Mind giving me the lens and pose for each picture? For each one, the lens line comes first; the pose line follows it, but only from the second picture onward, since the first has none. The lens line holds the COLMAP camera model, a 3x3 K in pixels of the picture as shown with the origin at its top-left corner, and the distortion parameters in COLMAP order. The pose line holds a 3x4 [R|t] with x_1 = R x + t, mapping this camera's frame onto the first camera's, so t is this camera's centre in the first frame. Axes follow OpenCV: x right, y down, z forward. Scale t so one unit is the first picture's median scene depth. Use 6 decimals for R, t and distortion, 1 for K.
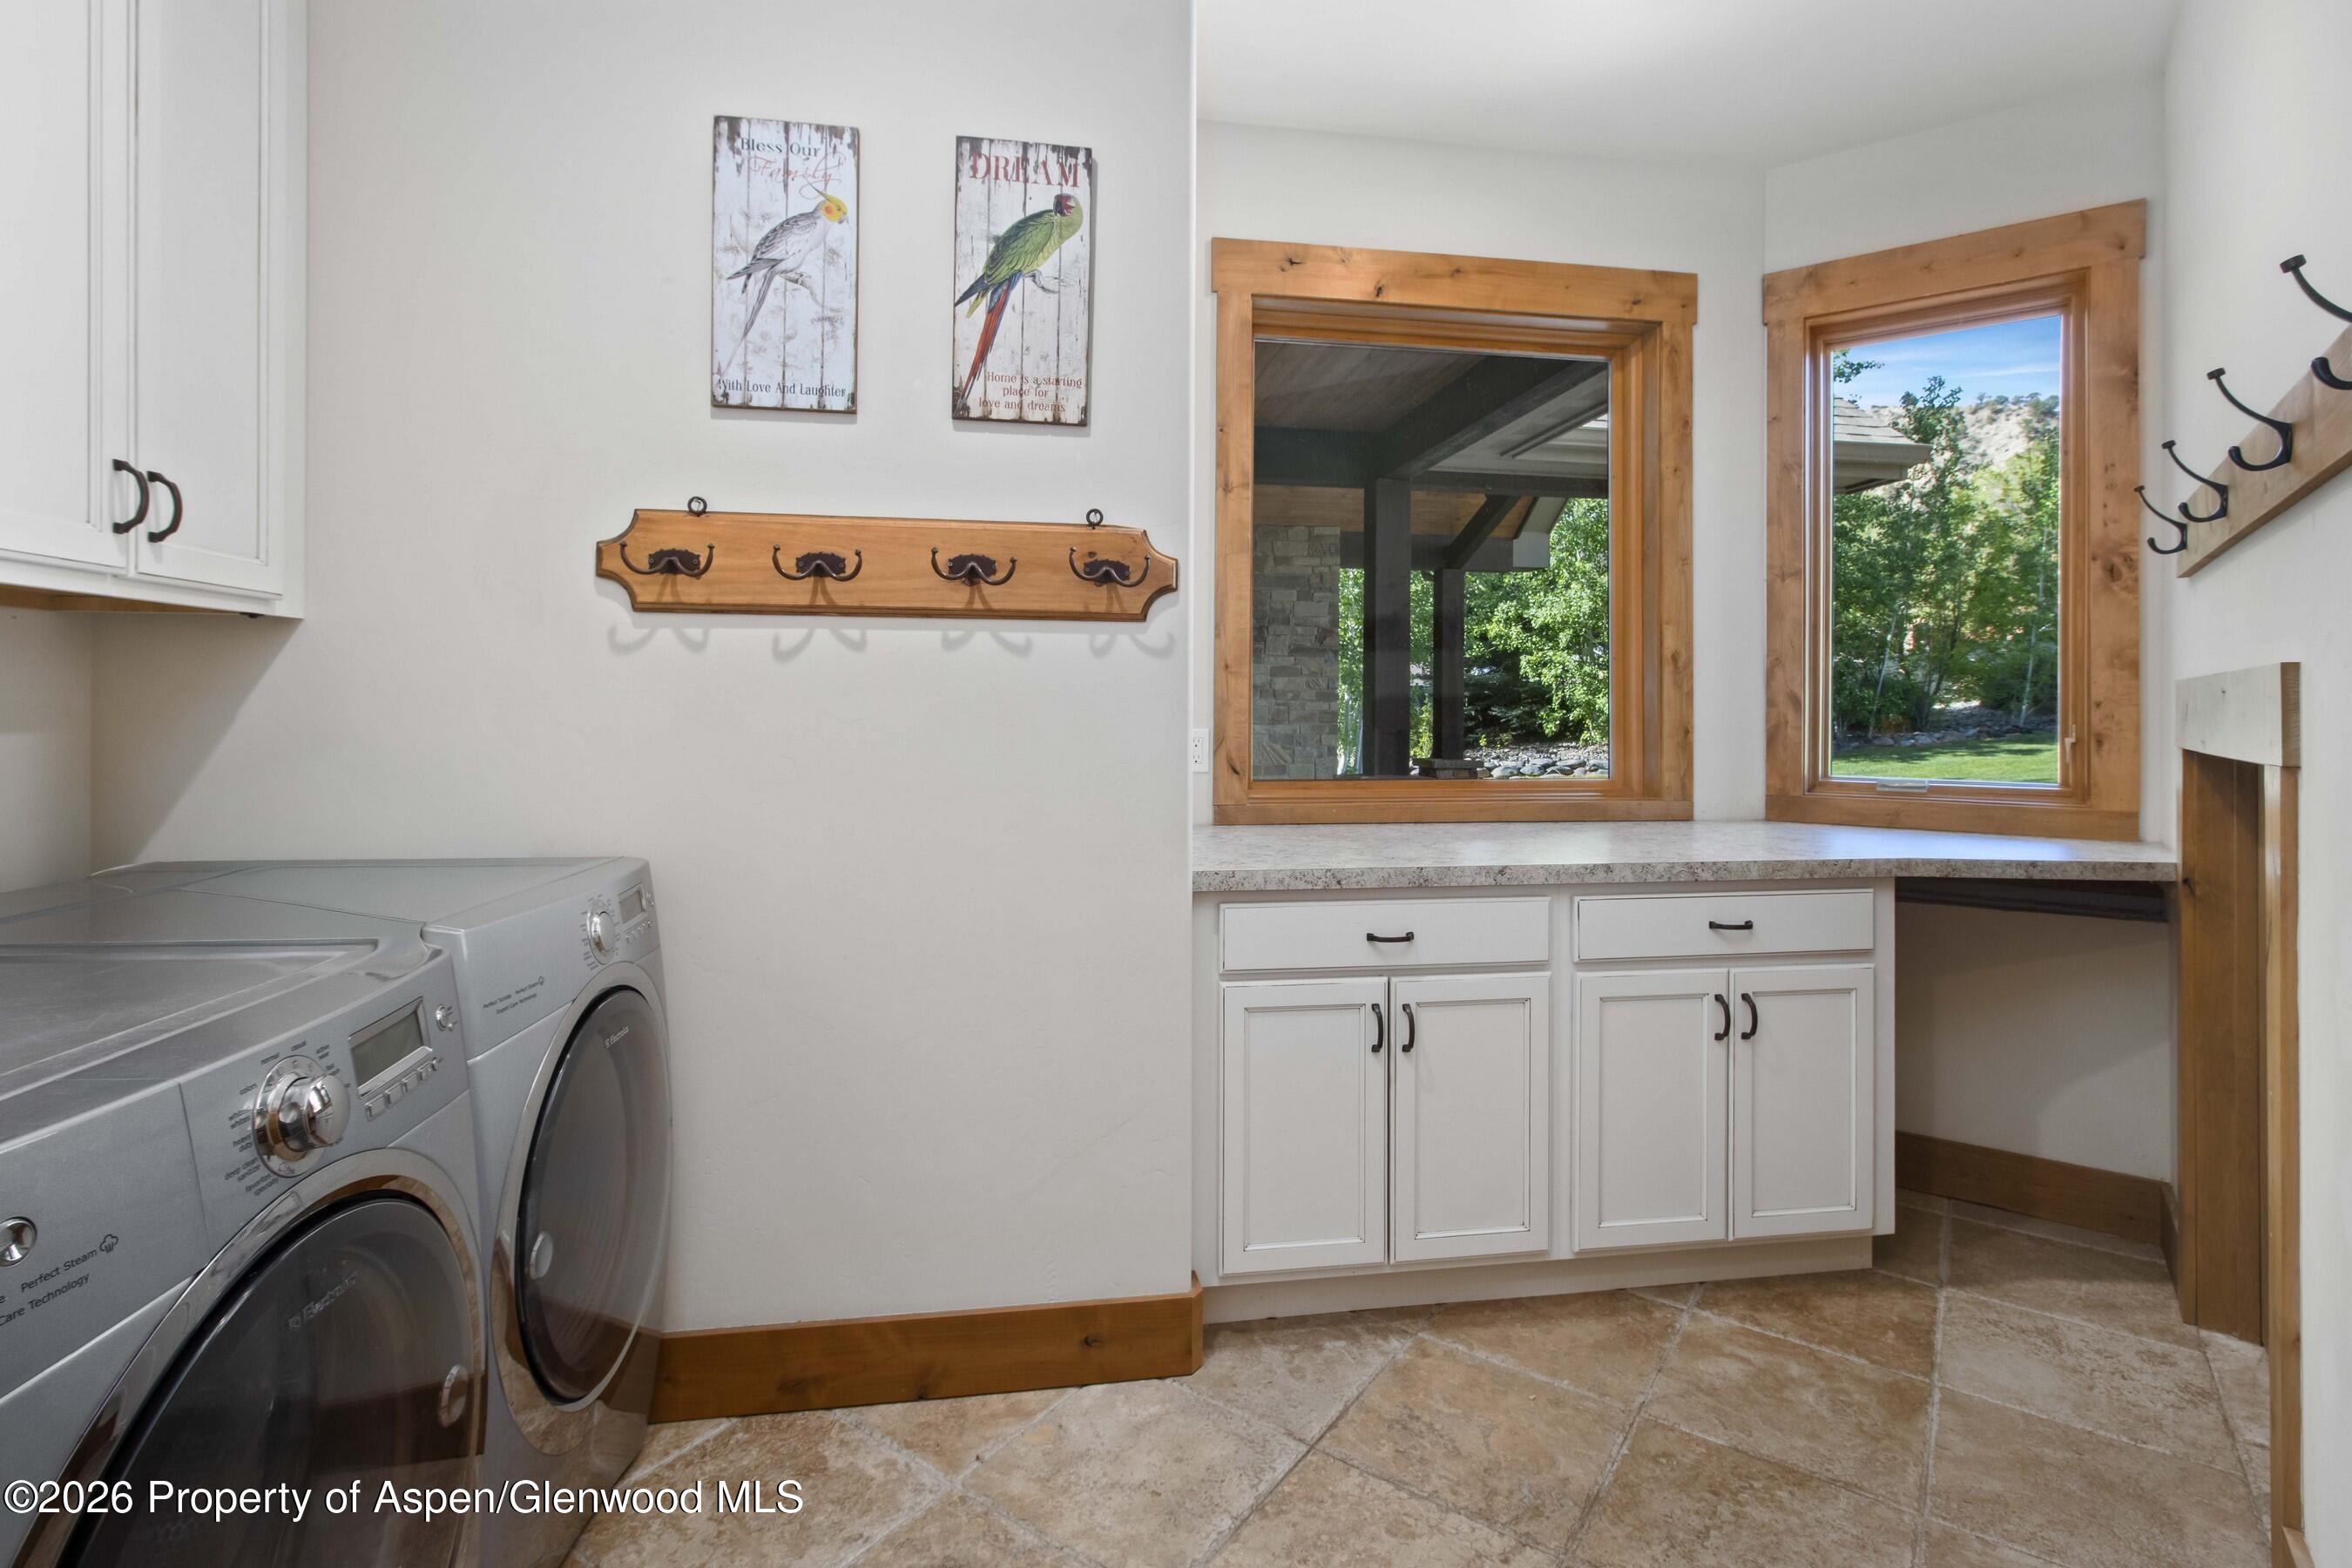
lens RADIAL K [[1128.5, 0, 1211.4], [0, 1128.5, 712.1], [0, 0, 1]] dist [0.003115, 0.000261]
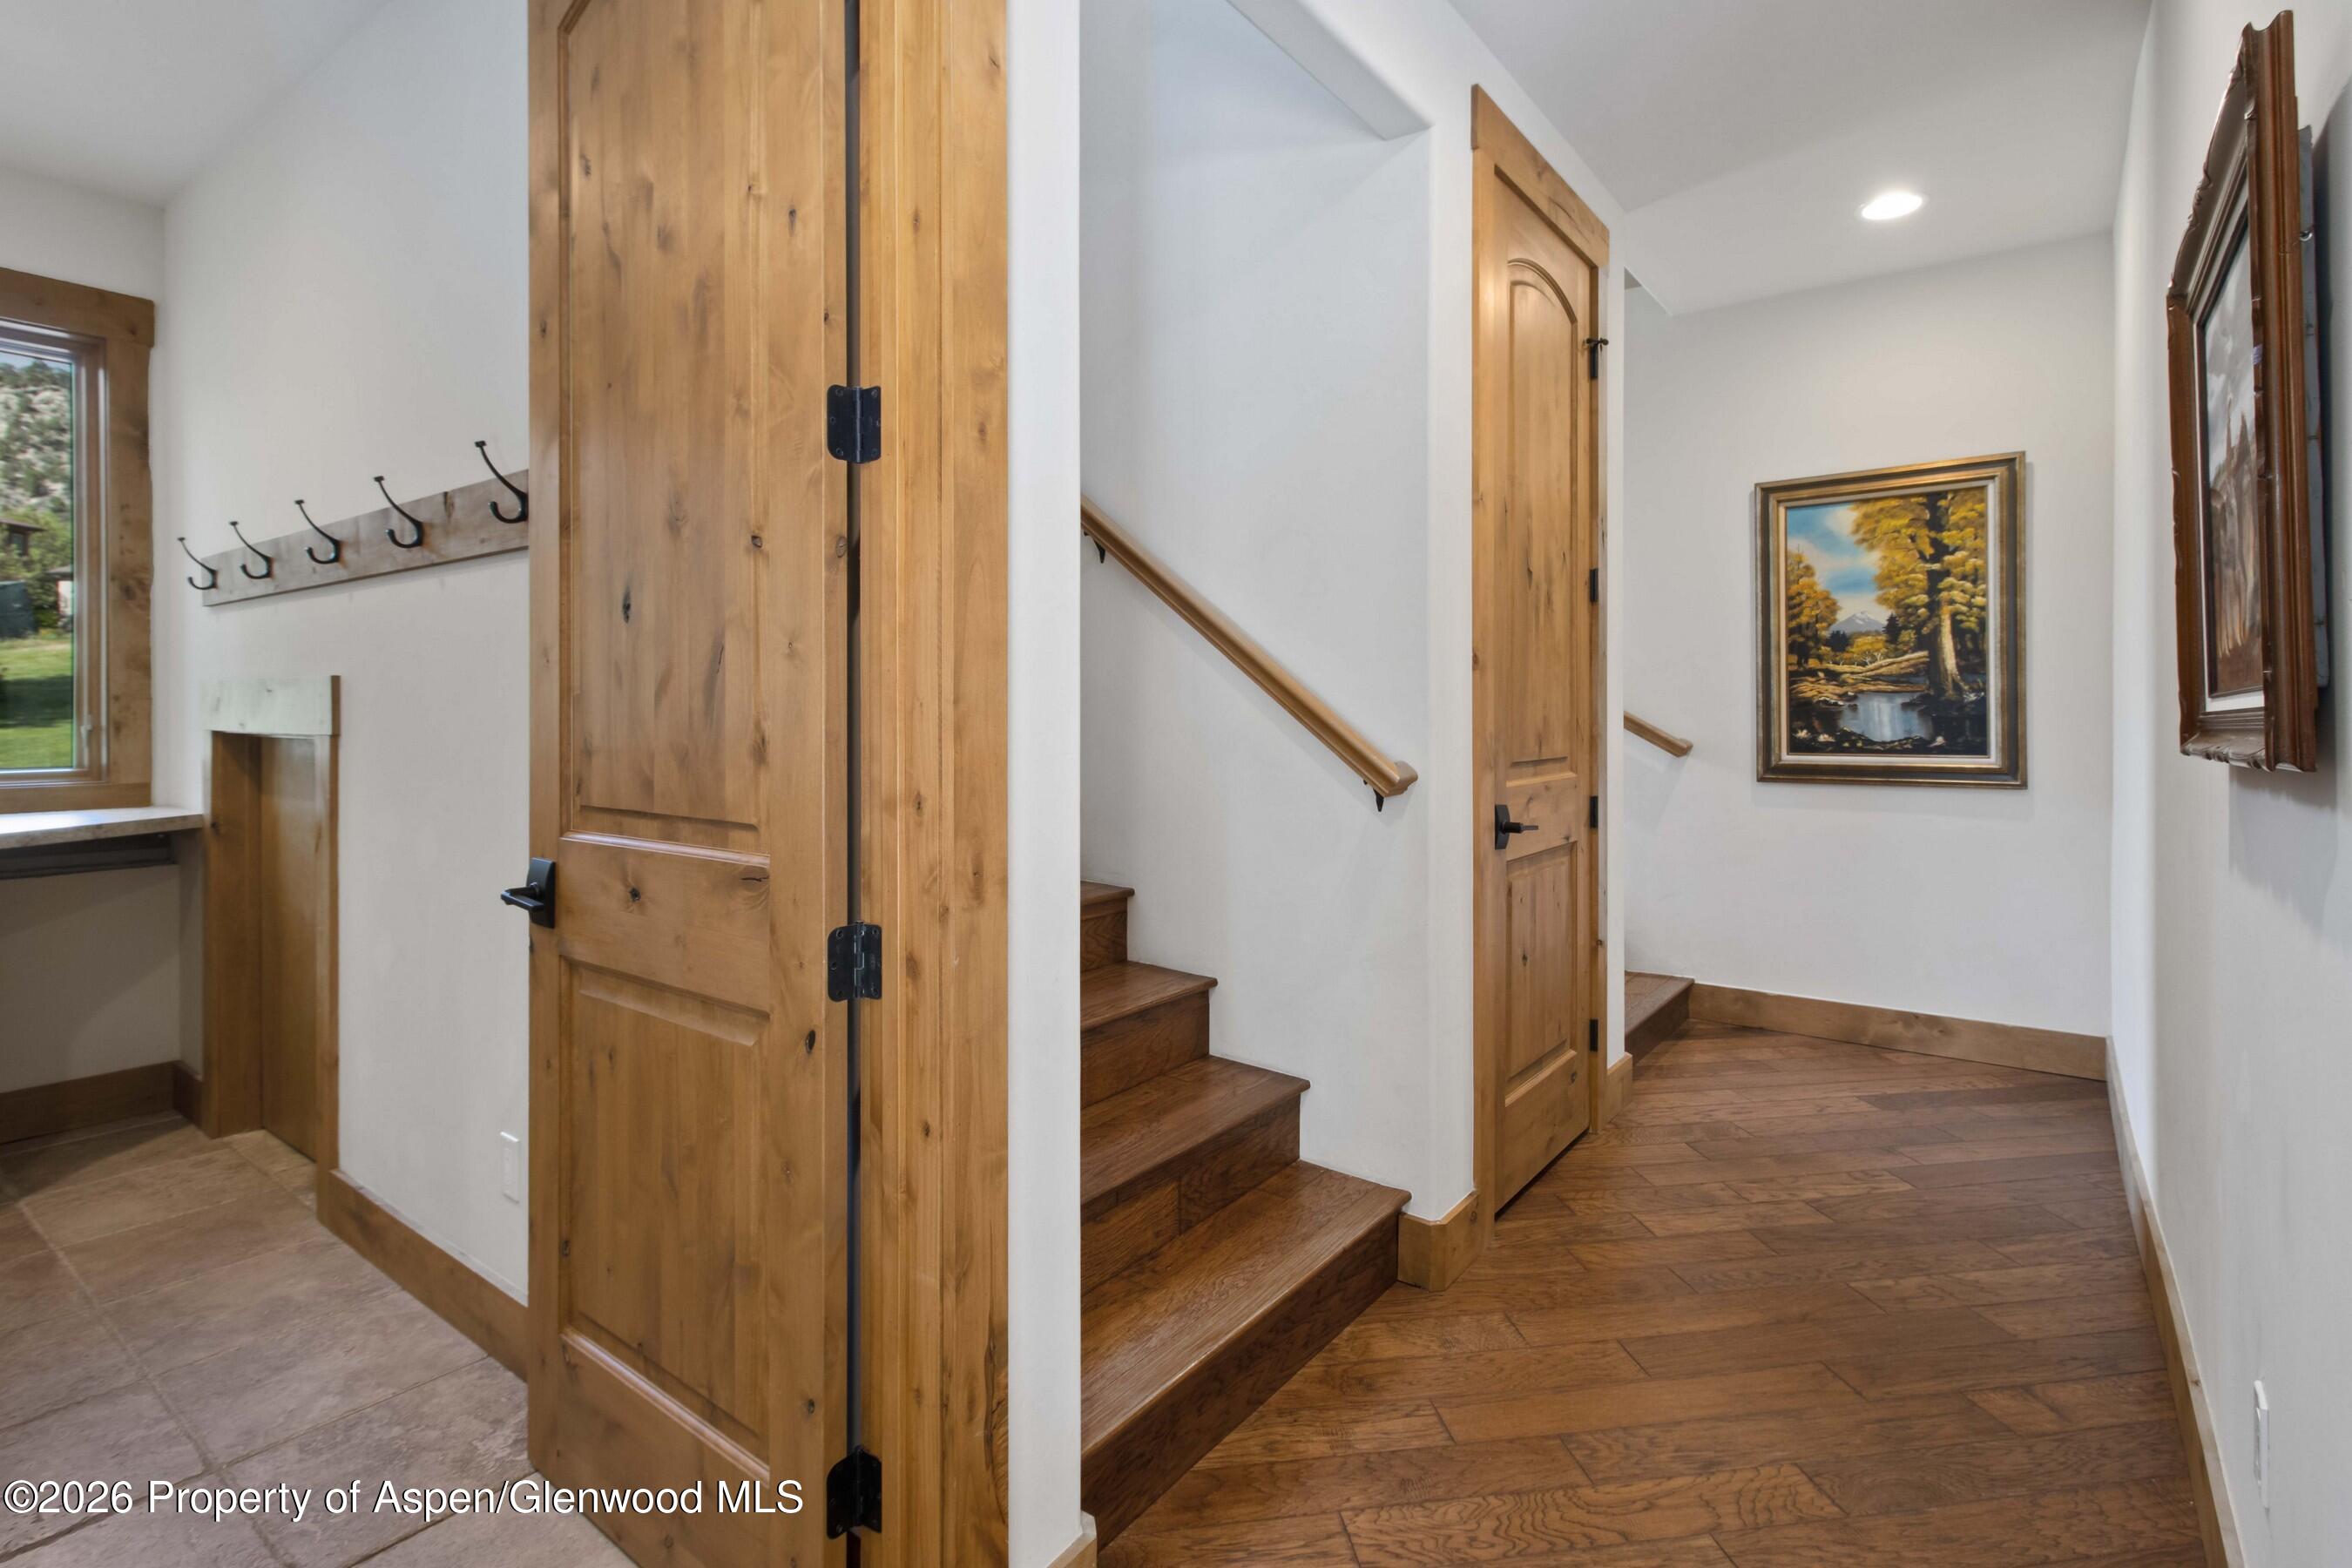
lens RADIAL K [[1114.0, 0, 1160.1], [0, 1114.0, 689.5], [0, 0, 1]] dist [0.001510, 0.000387]
pose [[0.034810, 0.011724, 0.999325, -0.463210], [0.001013, 0.999930, -0.011767, -0.000853], [-0.999393, 0.001422, 0.034795, -0.212174]]
